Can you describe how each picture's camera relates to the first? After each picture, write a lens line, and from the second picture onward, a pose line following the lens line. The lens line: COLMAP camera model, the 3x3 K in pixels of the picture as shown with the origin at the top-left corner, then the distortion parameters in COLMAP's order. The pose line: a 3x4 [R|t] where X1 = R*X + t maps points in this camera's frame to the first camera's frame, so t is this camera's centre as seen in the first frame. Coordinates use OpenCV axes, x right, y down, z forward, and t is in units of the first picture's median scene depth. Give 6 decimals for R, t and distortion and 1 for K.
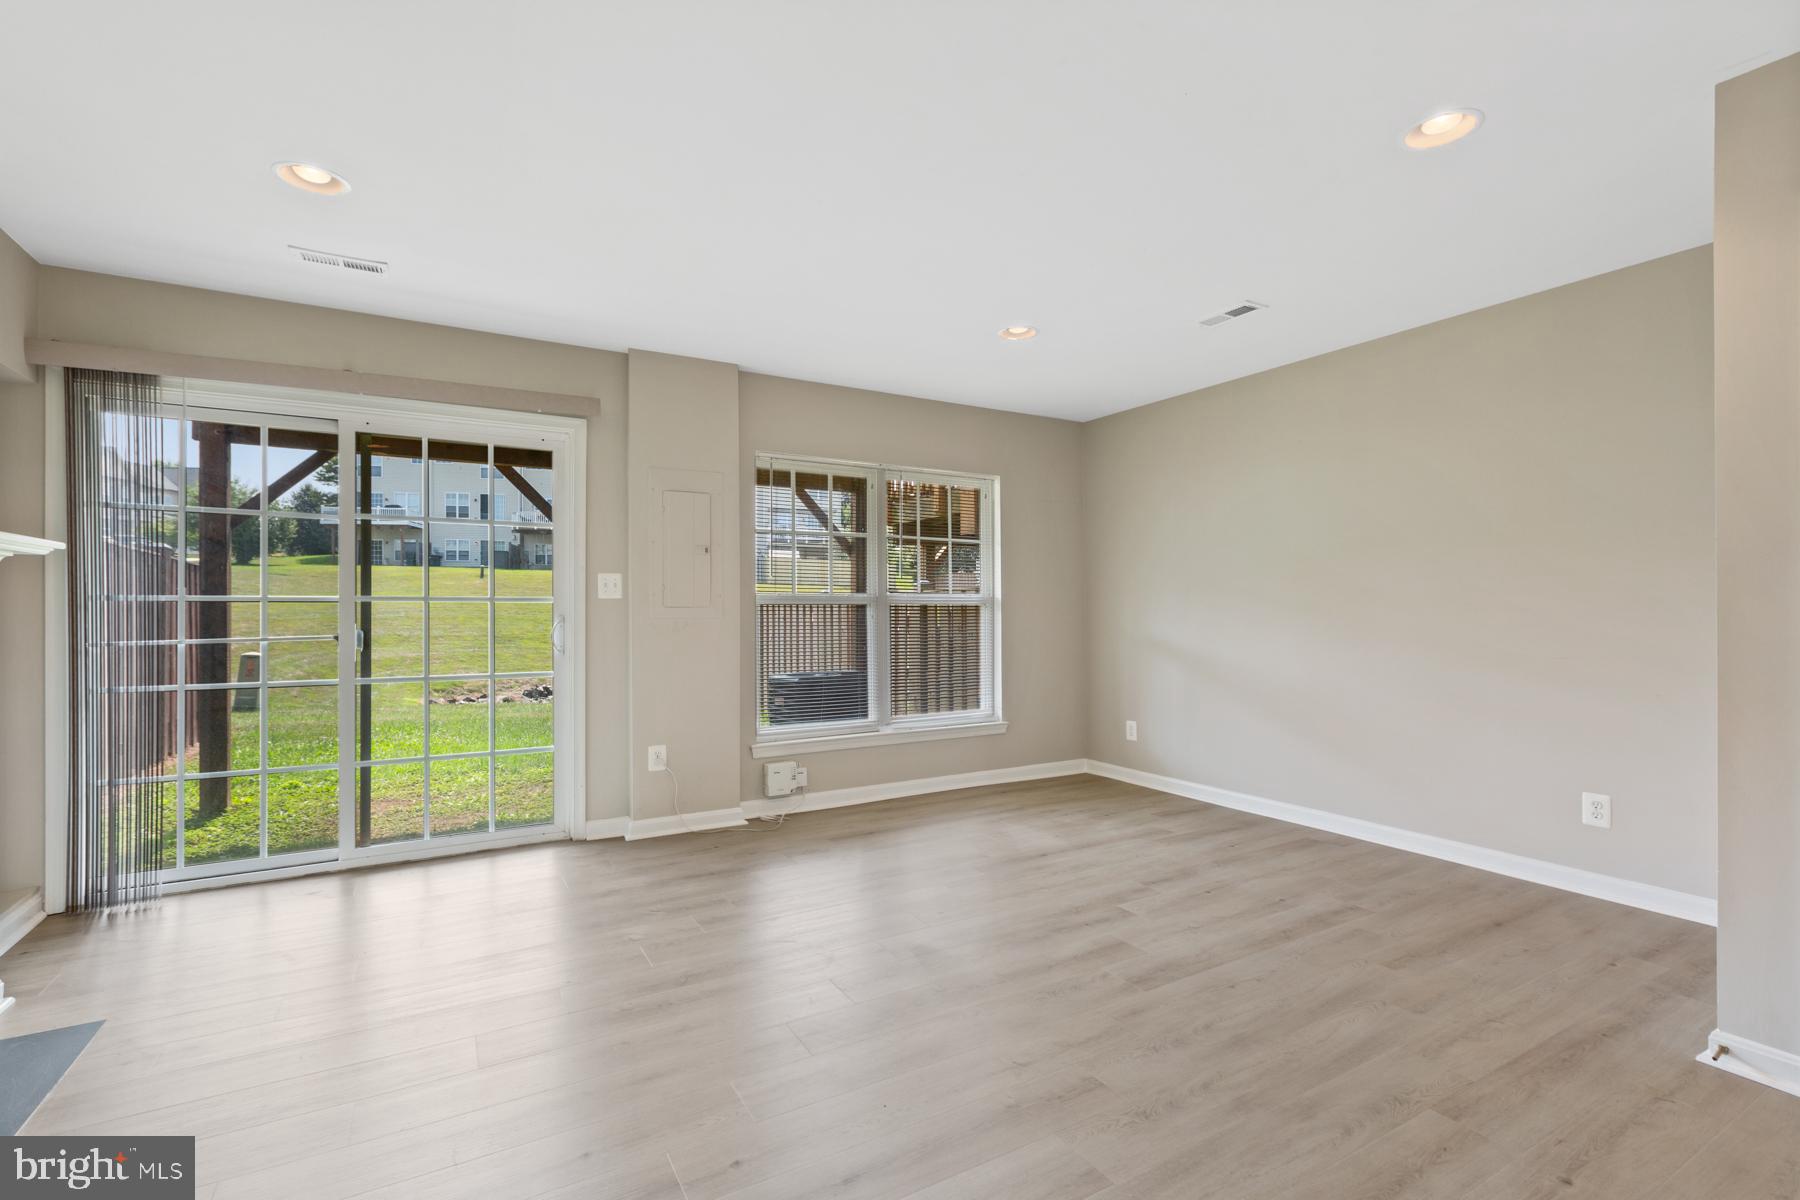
lens RADIAL K [[803.6, 0, 900.6], [0, 803.6, 603.0], [0, 0, 1]] dist [0.006883, -0.002845]
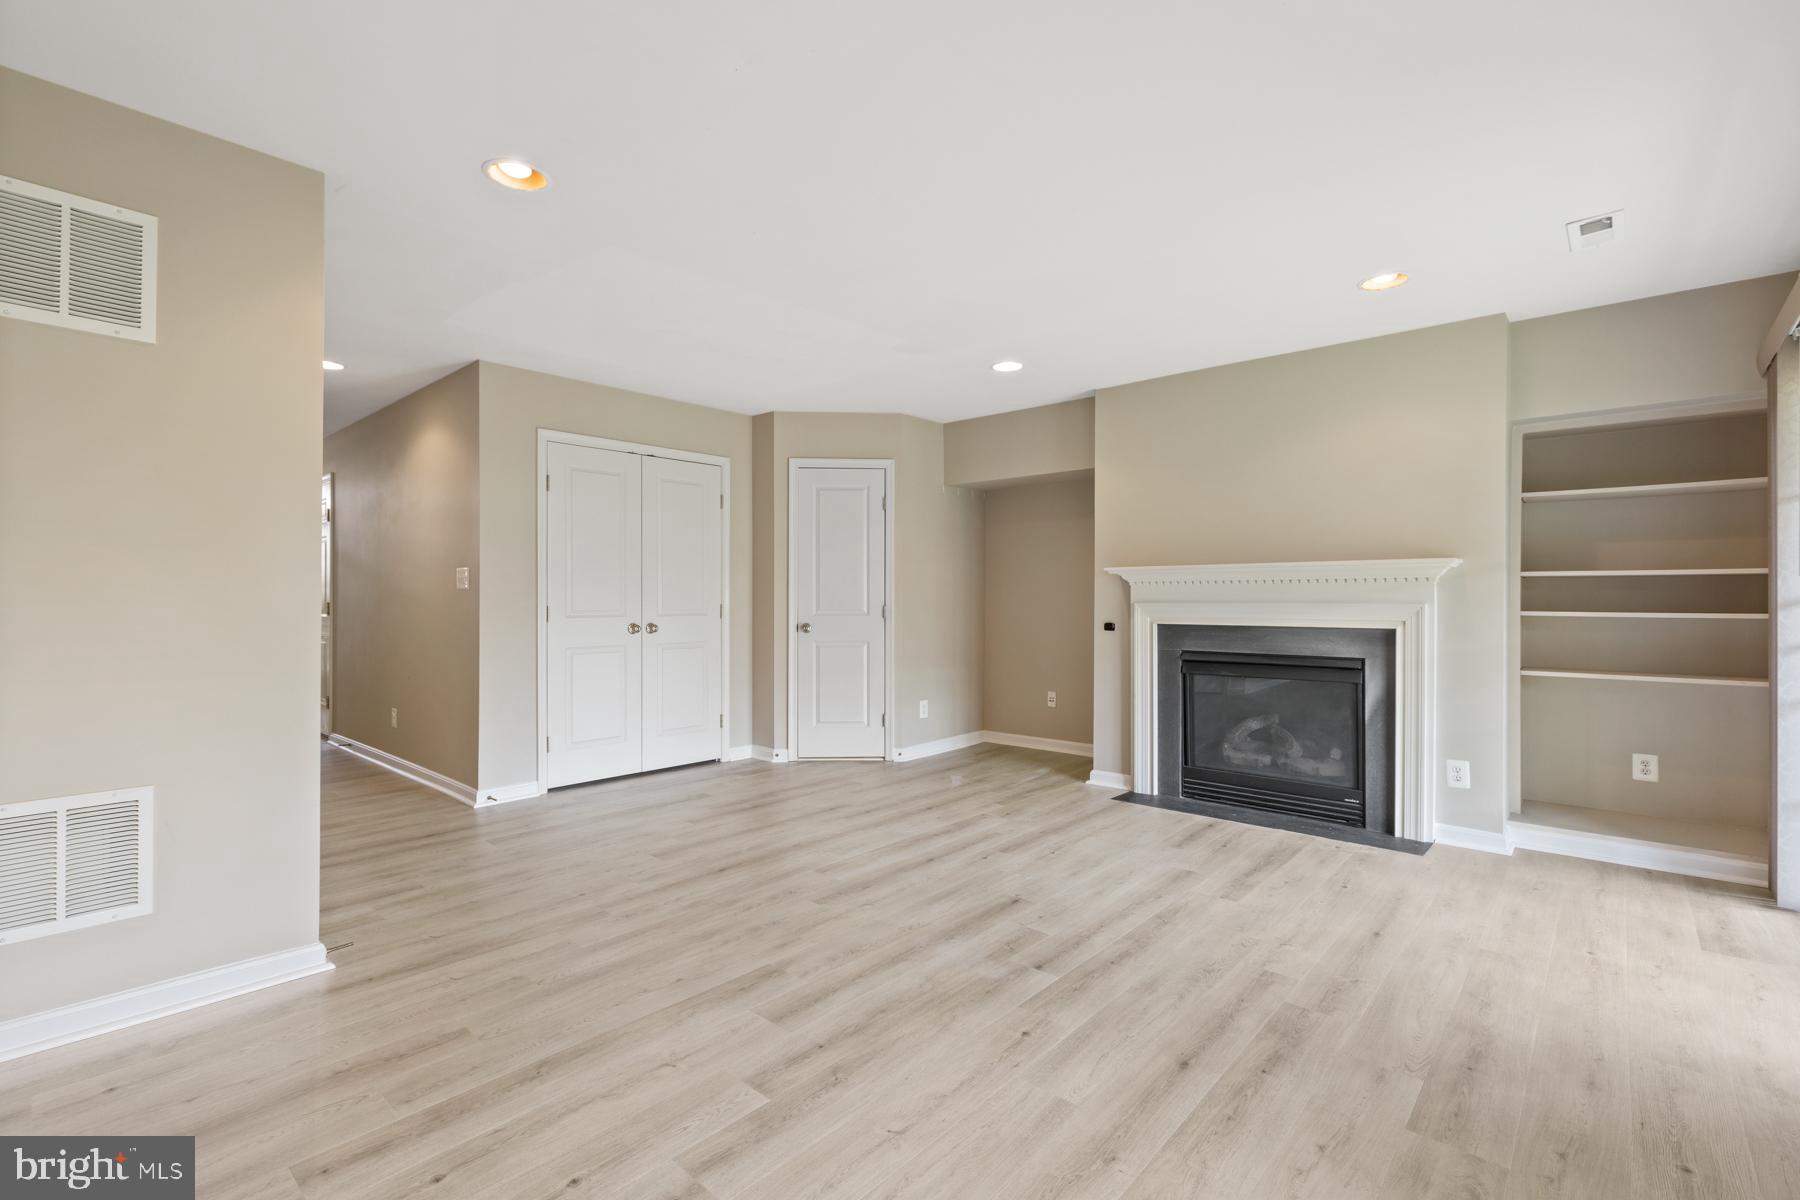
lens RADIAL K [[803.6, 0, 897.9], [0, 803.6, 599.2], [0, 0, 1]] dist [0.006883, -0.002845]
pose [[-0.952064, -0.000591, -0.305900, 0.435601], [0.000678, 0.999992, -0.004040, 0.011630], [0.305900, -0.004053, -0.952055, 1.925127]]
